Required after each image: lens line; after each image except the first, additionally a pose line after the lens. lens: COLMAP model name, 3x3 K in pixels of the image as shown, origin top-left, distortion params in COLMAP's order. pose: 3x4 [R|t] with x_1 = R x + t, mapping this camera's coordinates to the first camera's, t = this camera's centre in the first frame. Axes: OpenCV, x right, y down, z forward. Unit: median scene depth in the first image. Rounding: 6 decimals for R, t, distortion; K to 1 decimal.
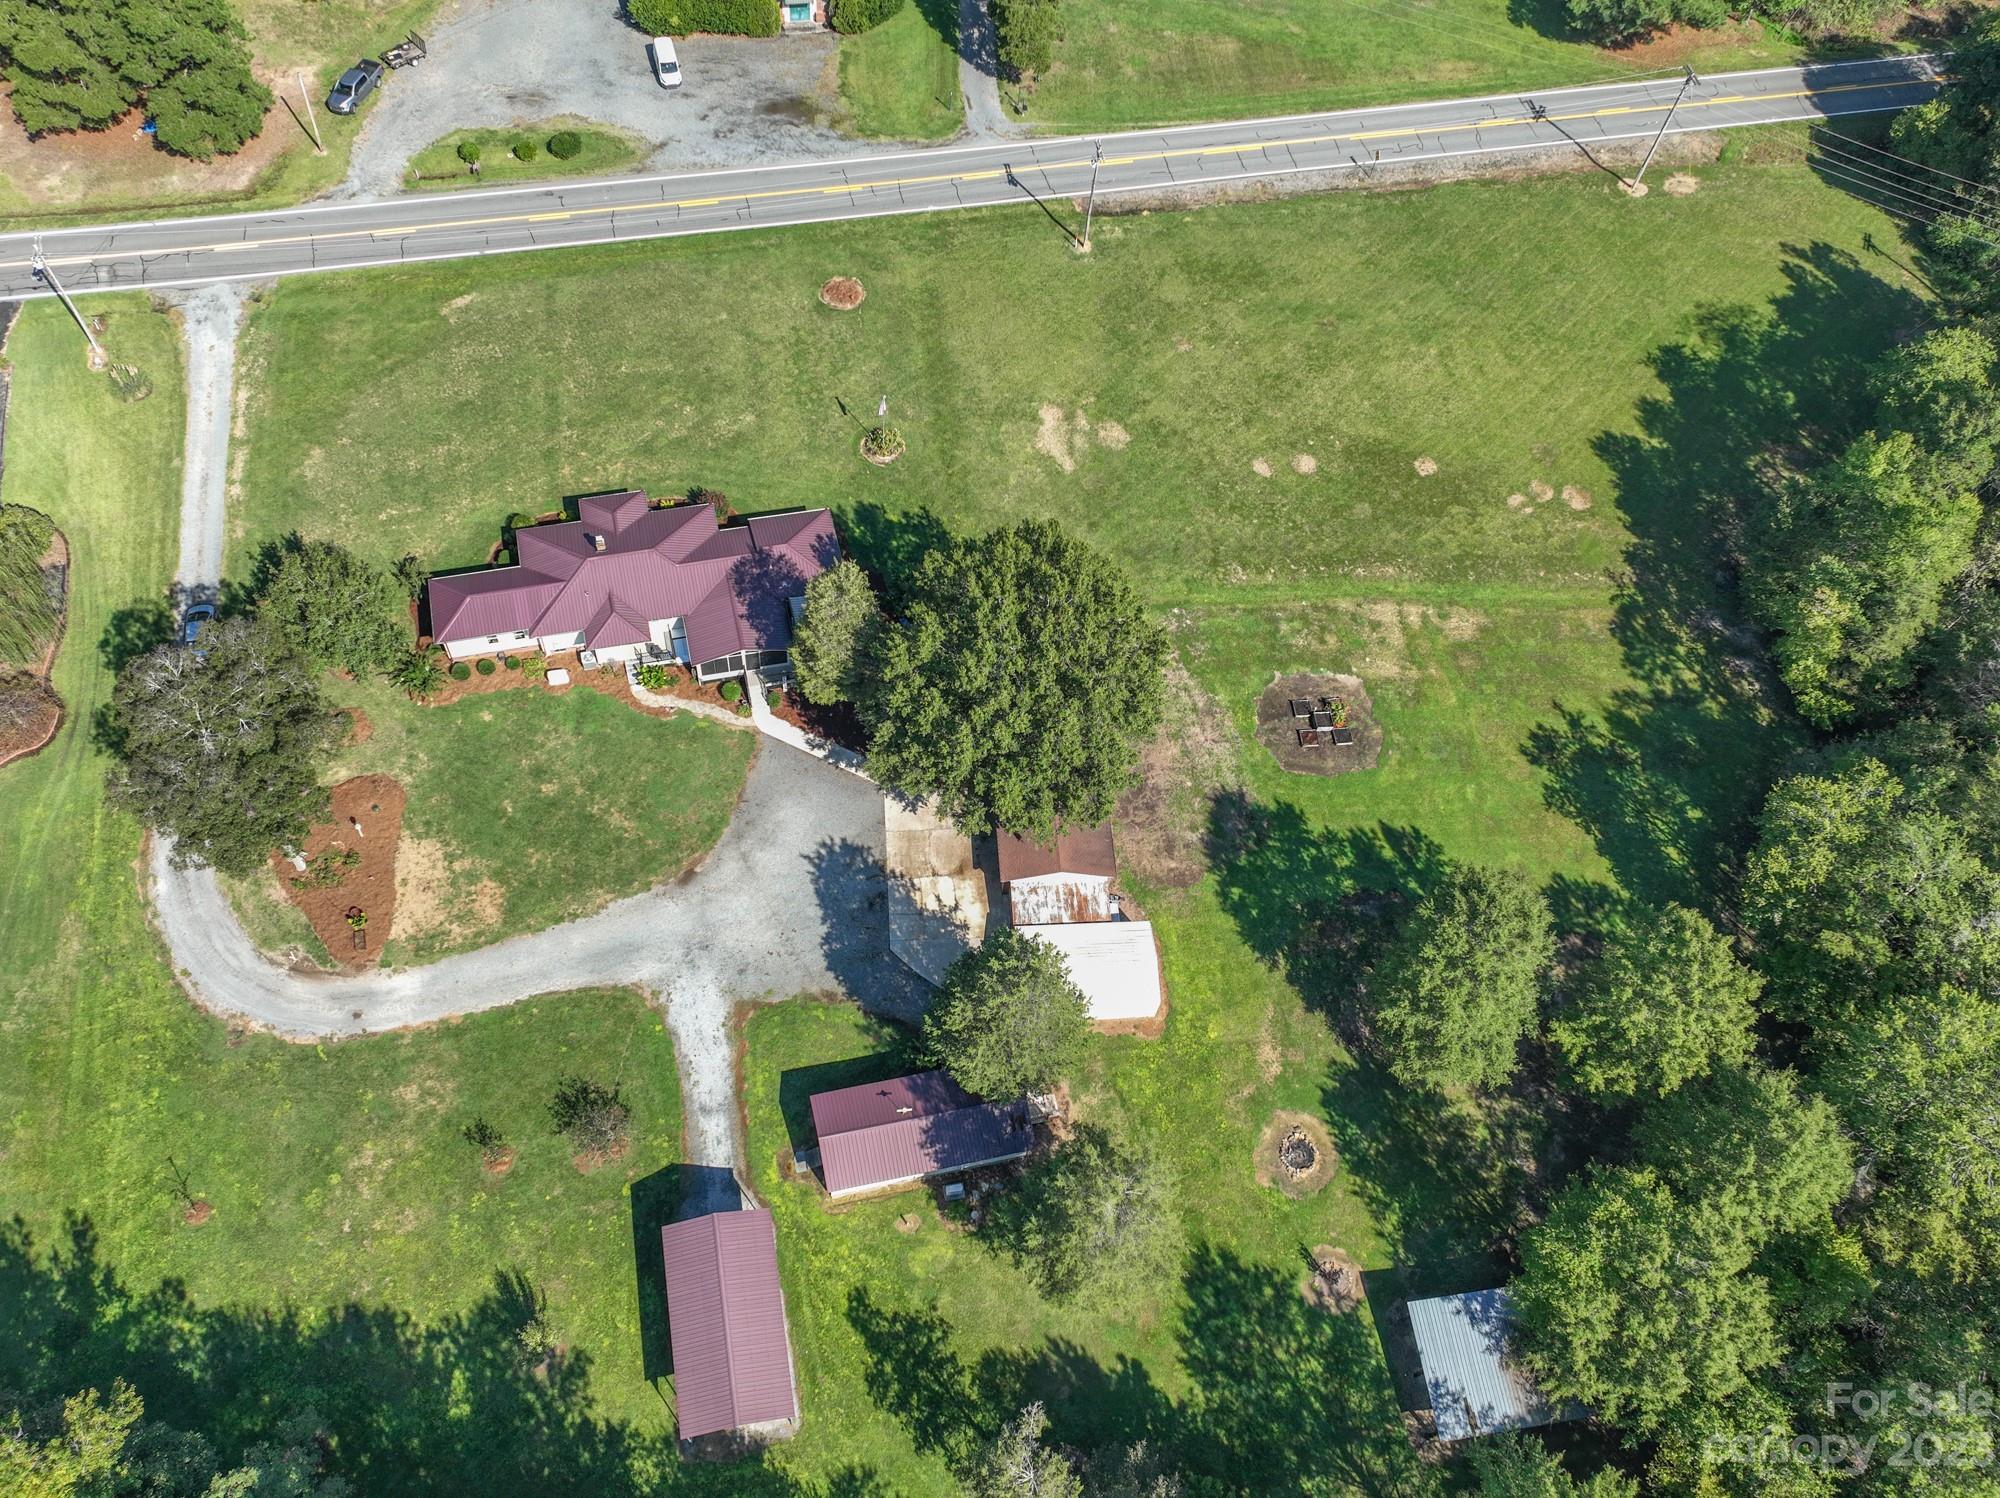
lens RADIAL K [[1630.1, 0, 992.2], [0, 1630.1, 731.6], [0, 0, 1]] dist [0.011935, -0.016632]
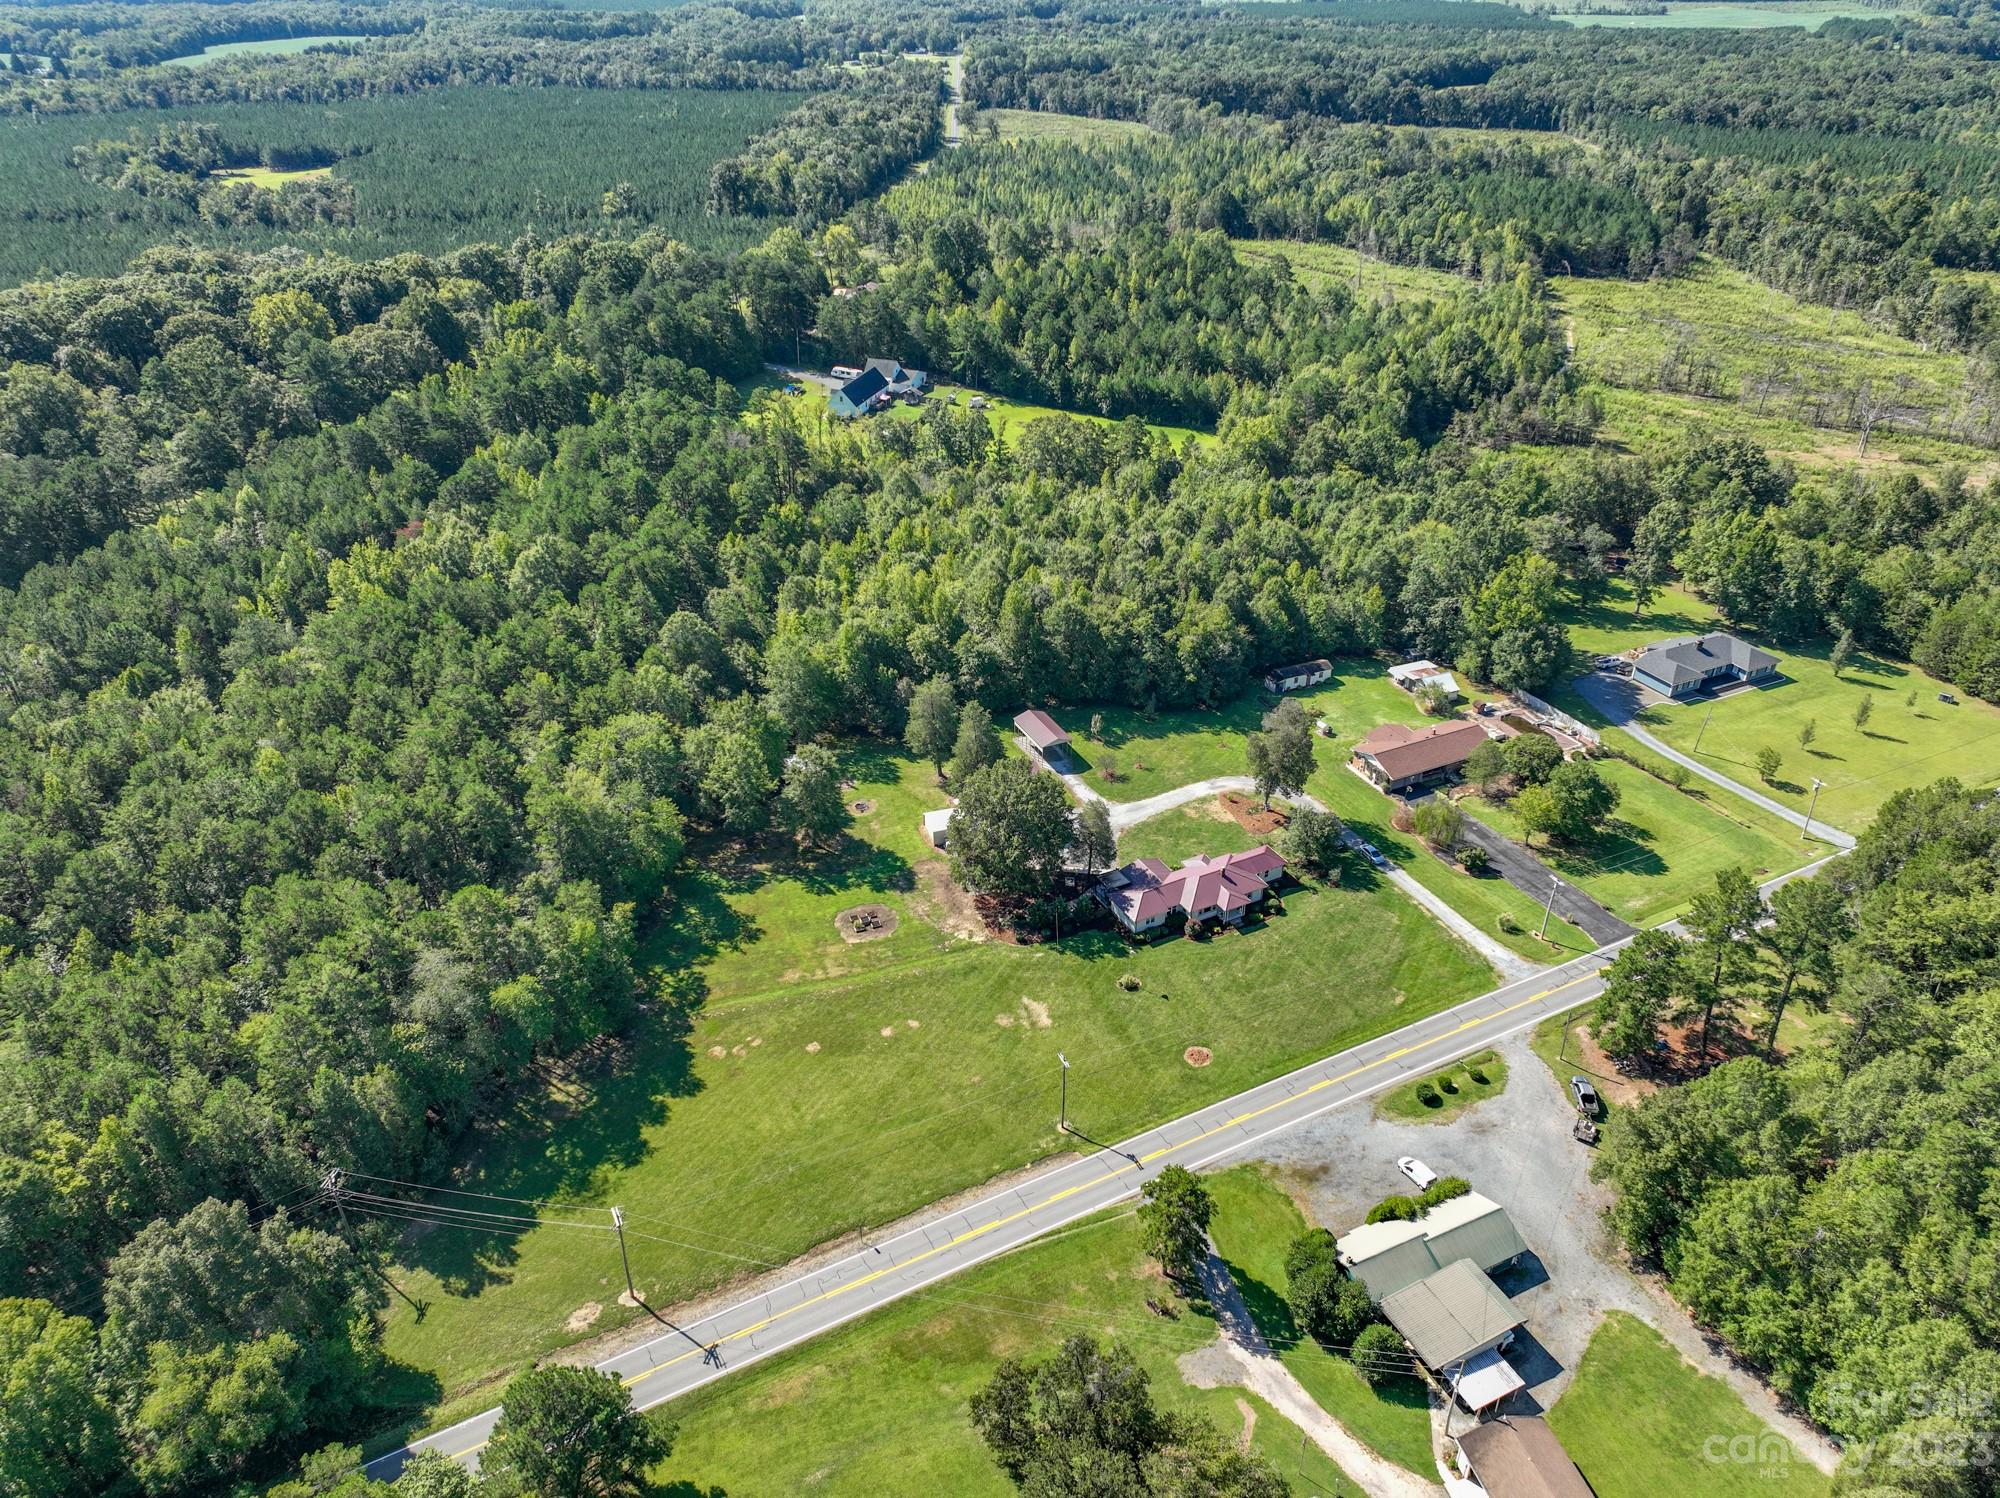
lens RADIAL K [[1410.5, 0, 997.9], [0, 1410.5, 748.9], [0, 0, 1]] dist [-0.000435, 0.014194]
pose [[-0.965818, 0.057883, -0.252675, 0.486077], [-0.252151, 0.016295, 0.967551, -1.787122], [0.060122, 0.998190, -0.001143, 0.818733]]
